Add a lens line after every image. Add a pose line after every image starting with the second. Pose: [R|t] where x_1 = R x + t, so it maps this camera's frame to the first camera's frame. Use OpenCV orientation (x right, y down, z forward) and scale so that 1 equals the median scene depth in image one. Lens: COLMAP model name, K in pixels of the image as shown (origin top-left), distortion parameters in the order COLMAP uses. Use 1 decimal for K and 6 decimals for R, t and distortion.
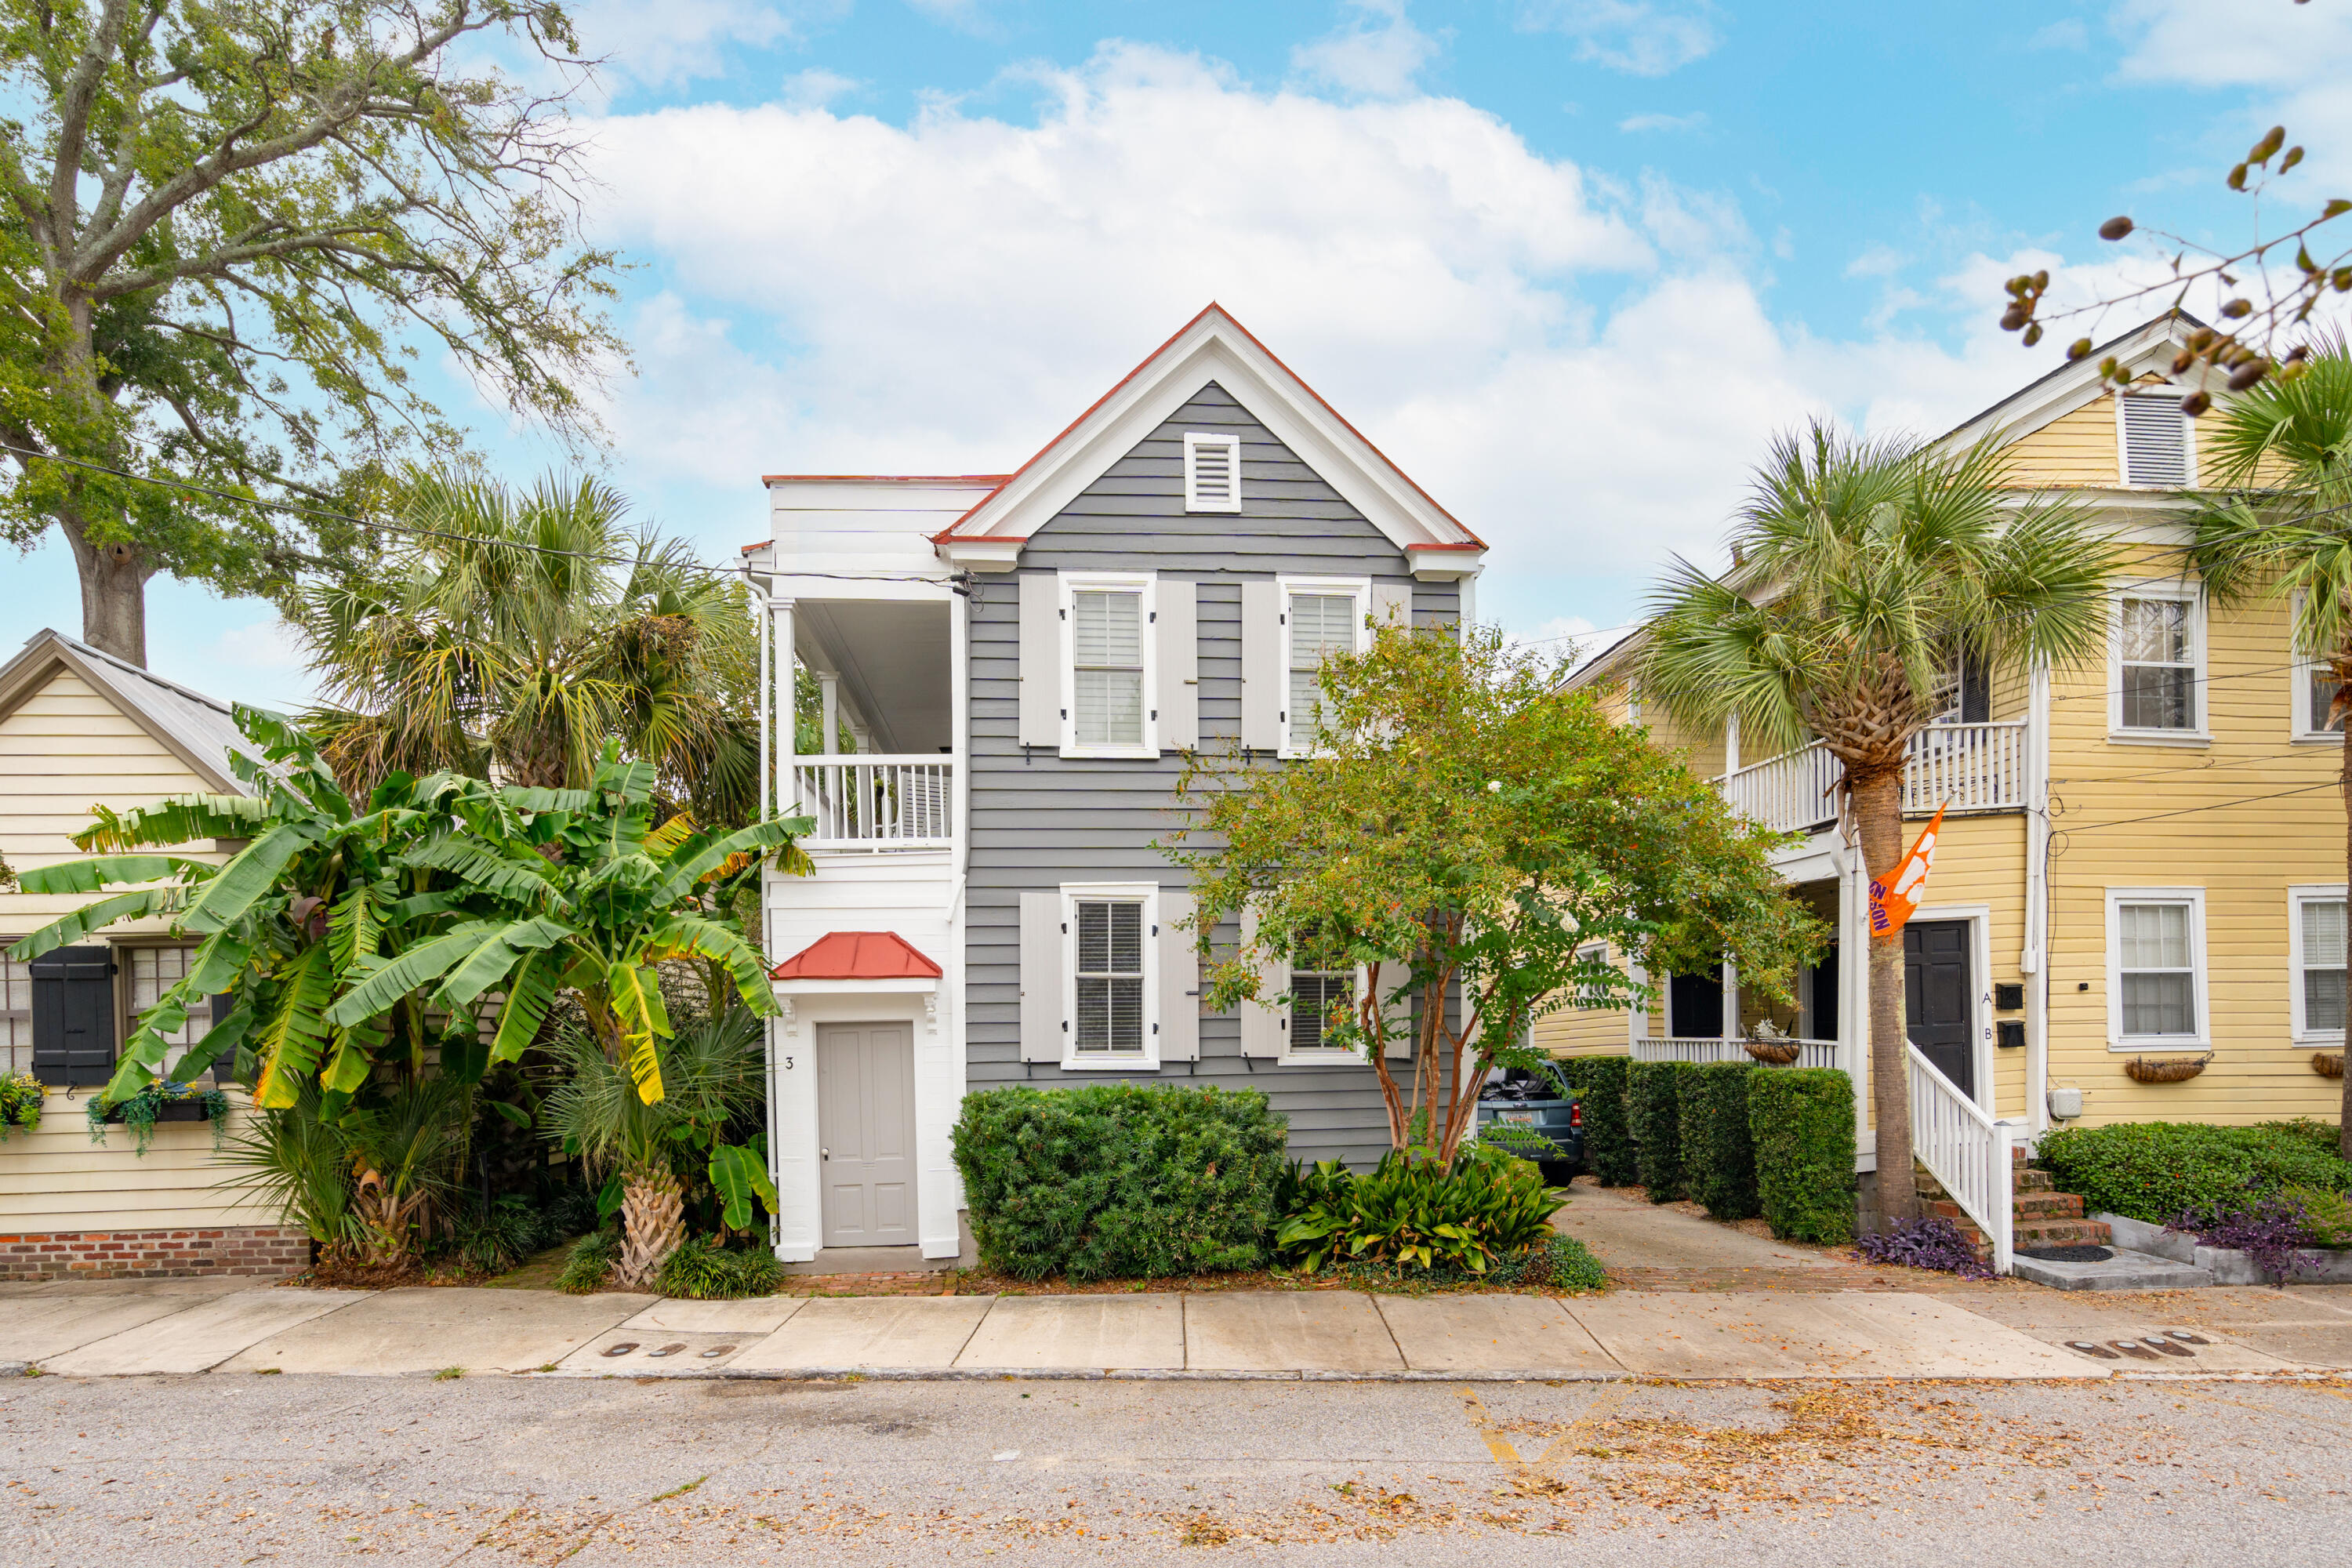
lens RADIAL K [[1082.3, 0, 1178.1], [0, 1082.3, 826.3], [0, 0, 1]] dist [-0.001159, 0.000097]
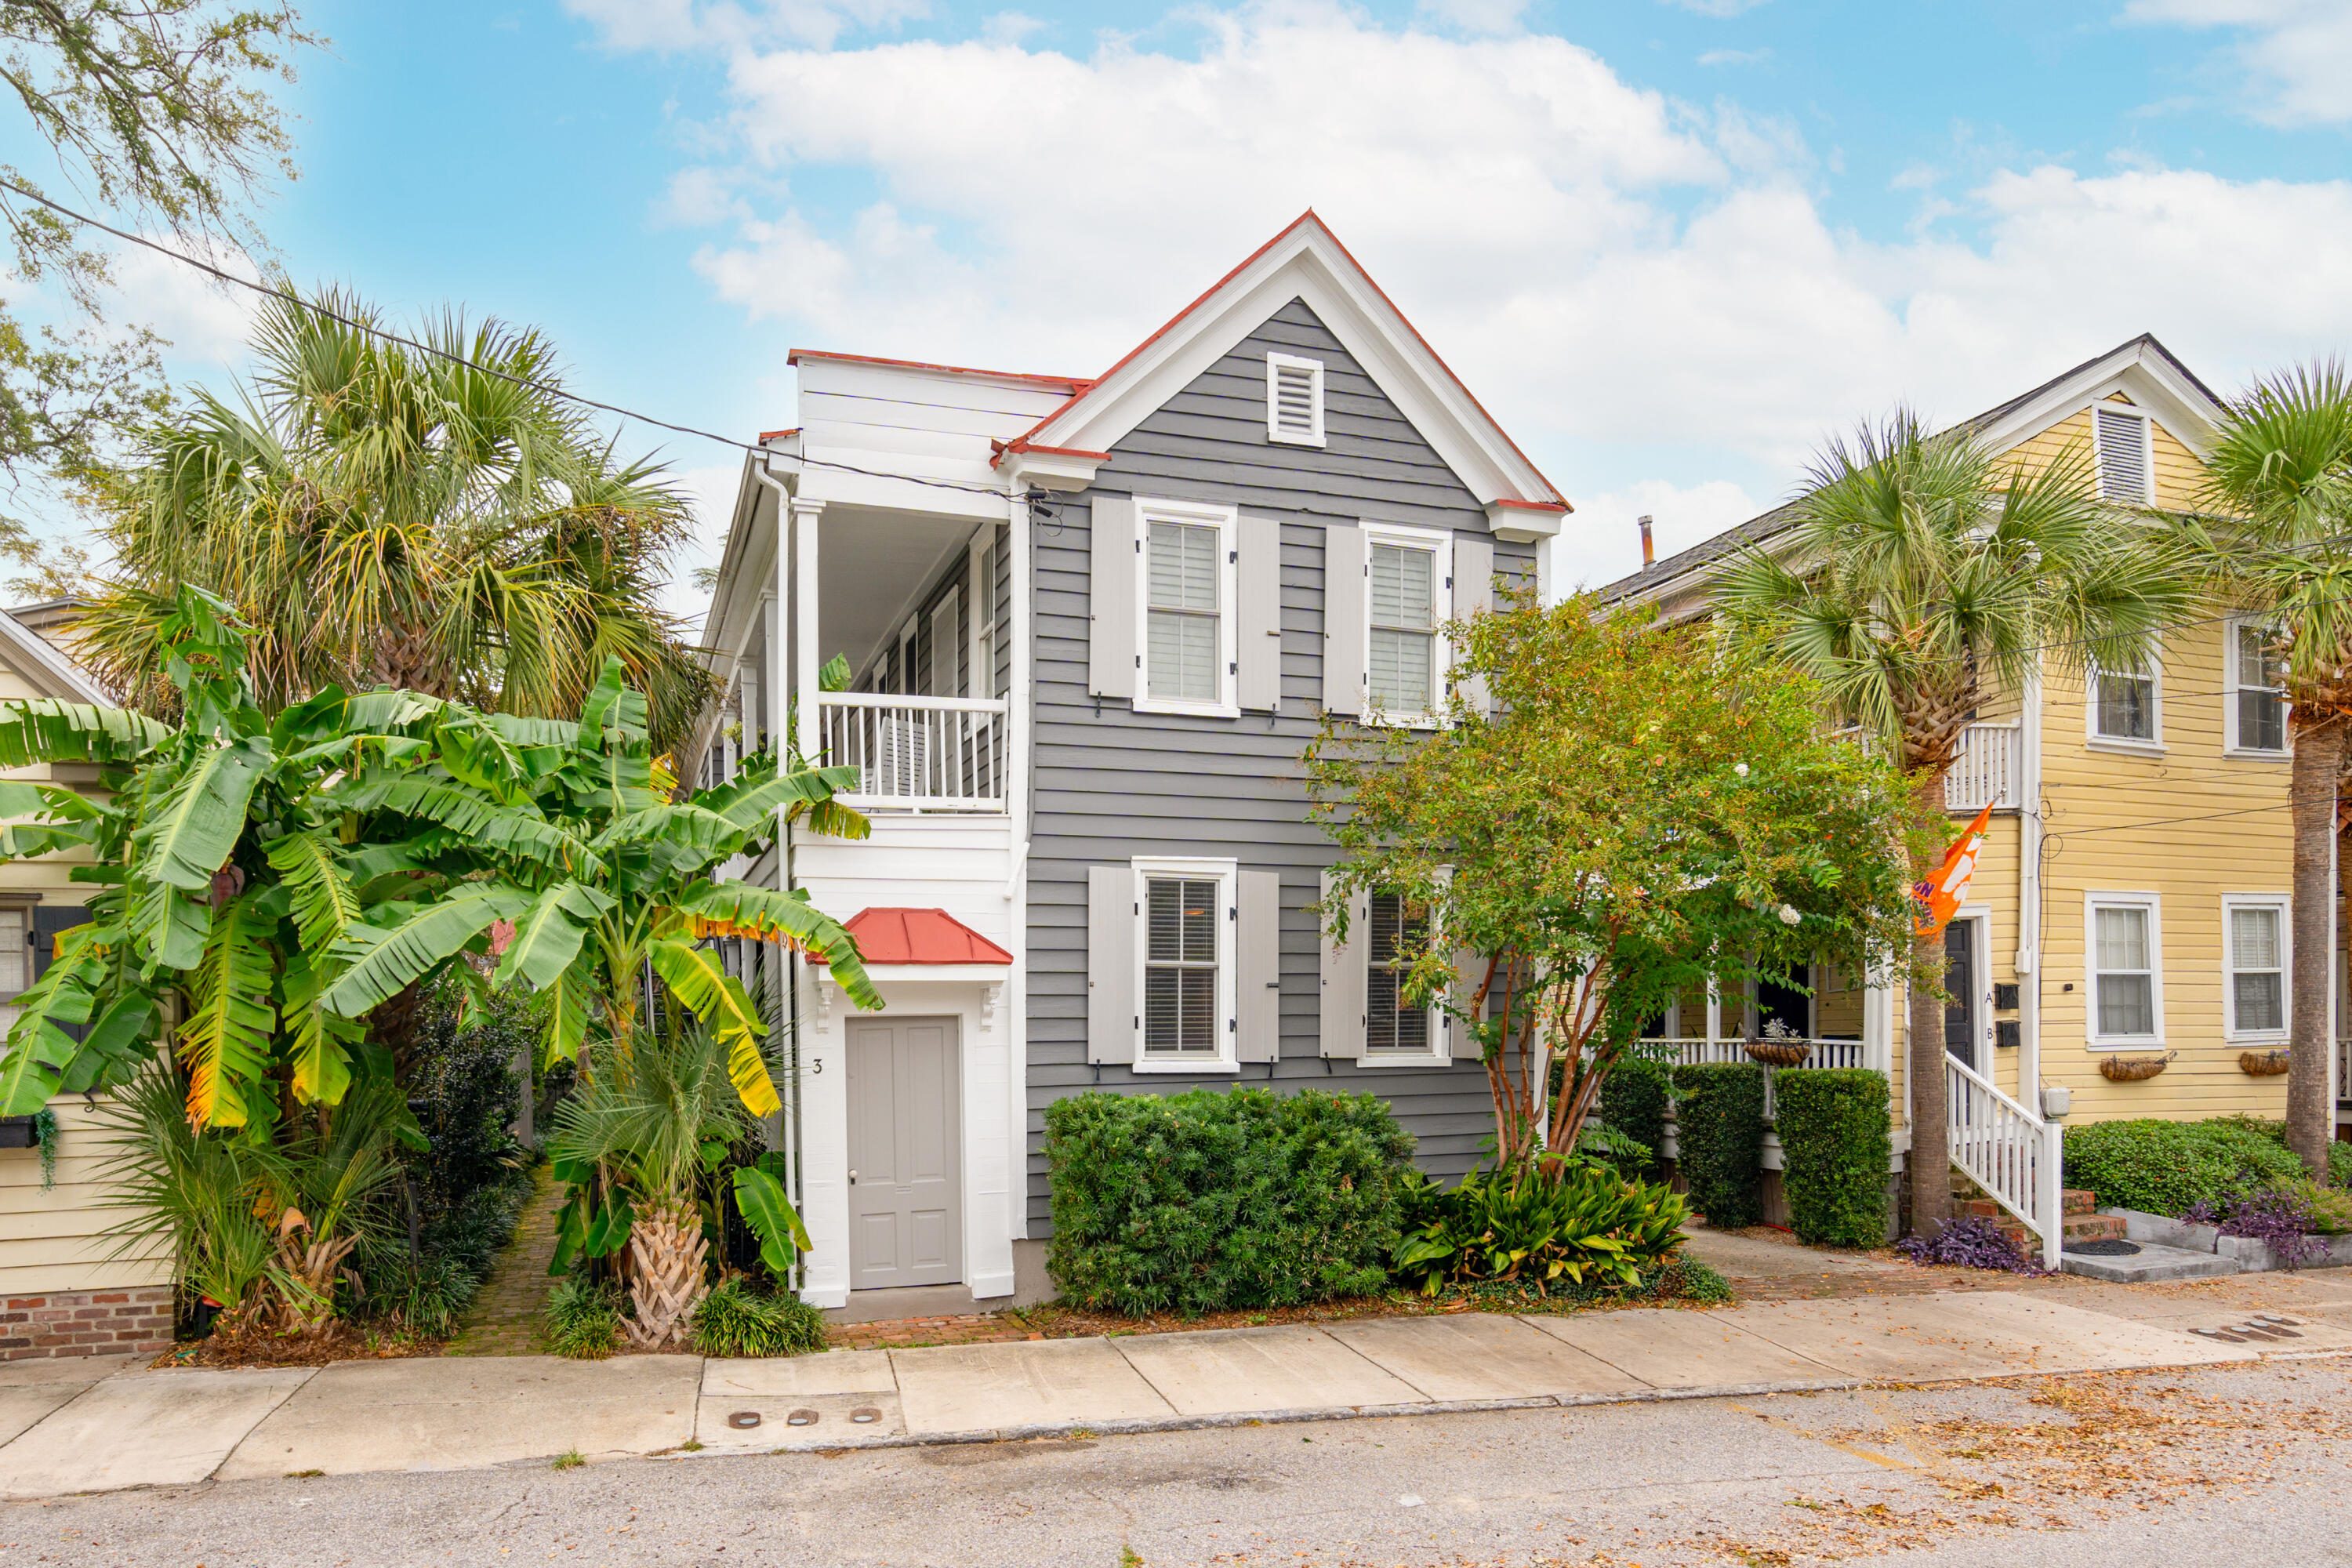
lens RADIAL K [[1254.9, 0, 1176.0], [0, 1254.9, 784.0], [0, 0, 1]] dist [-0.001769, 0.000101]
pose [[0.978945, 0.041162, 0.199933, -0.276173], [-0.039337, 0.999140, -0.013091, 0.006467], [-0.200299, 0.004951, 0.979722, 0.011441]]
